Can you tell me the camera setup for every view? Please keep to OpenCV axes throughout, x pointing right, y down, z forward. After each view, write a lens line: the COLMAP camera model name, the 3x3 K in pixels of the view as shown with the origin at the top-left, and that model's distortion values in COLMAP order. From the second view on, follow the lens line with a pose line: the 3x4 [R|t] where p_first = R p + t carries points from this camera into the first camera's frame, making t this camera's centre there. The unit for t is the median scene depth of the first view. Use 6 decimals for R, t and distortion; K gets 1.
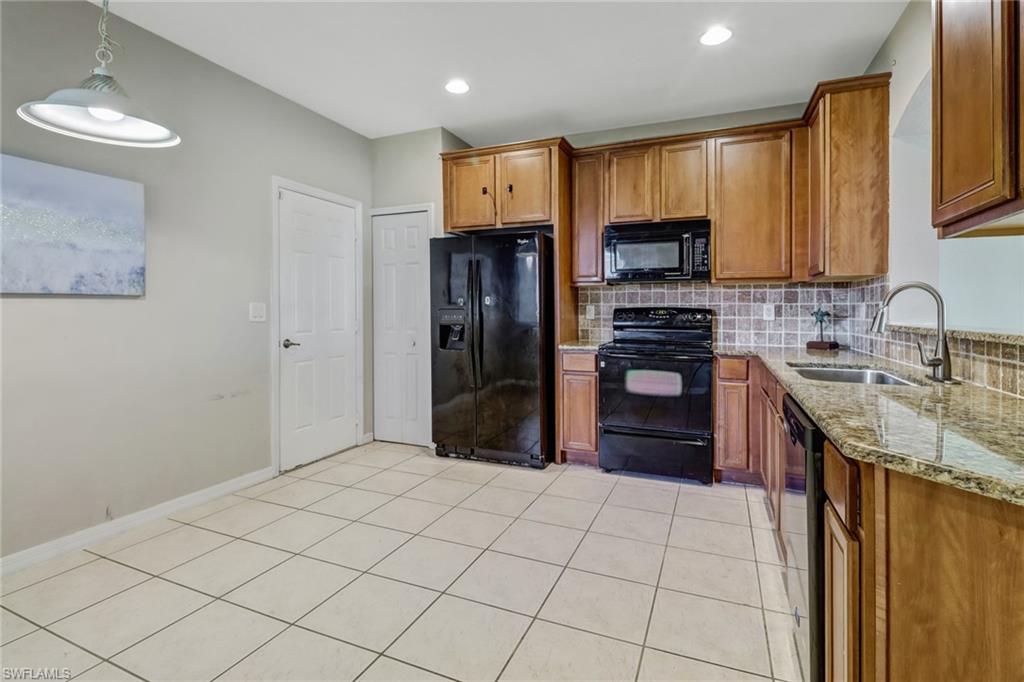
lens RADIAL K [[496.5, 0, 506.9], [0, 496.5, 316.8], [0, 0, 1]] dist [0.000588, -0.011837]
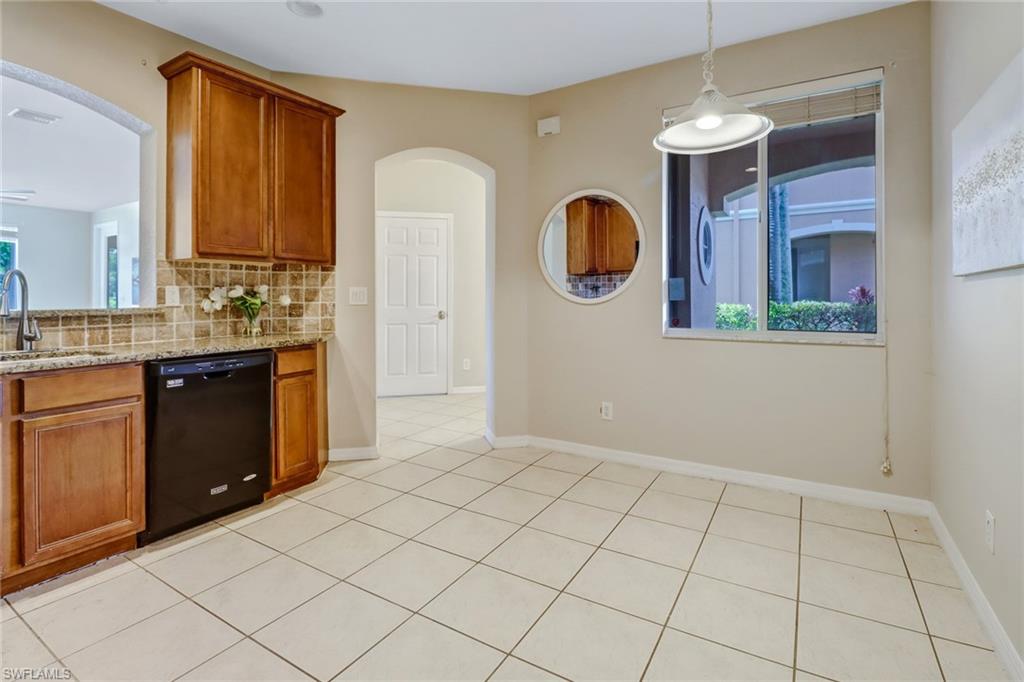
lens RADIAL K [[501.1, 0, 491.6], [0, 501.1, 293.6], [0, 0, 1]] dist [-0.000035, -0.012630]
pose [[-0.986860, 0.003424, 0.161539, -0.222772], [0.004657, 0.999963, 0.007250, -0.009395], [-0.161508, 0.007907, -0.986840, 1.019453]]
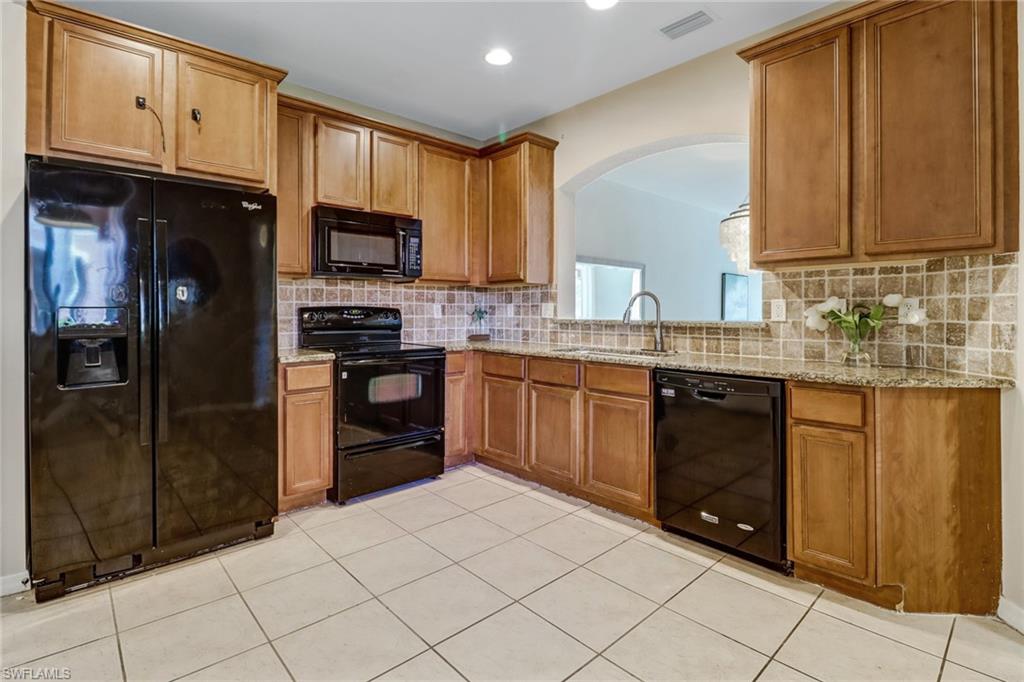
lens RADIAL K [[485.7, 0, 511.9], [0, 485.7, 316.3], [0, 0, 1]] dist [-0.000418, -0.008997]
pose [[0.409485, -0.012070, 0.912237, -0.404391], [0.013077, 0.999887, 0.007360, -0.003791], [-0.912223, 0.008915, 0.409597, 0.396993]]
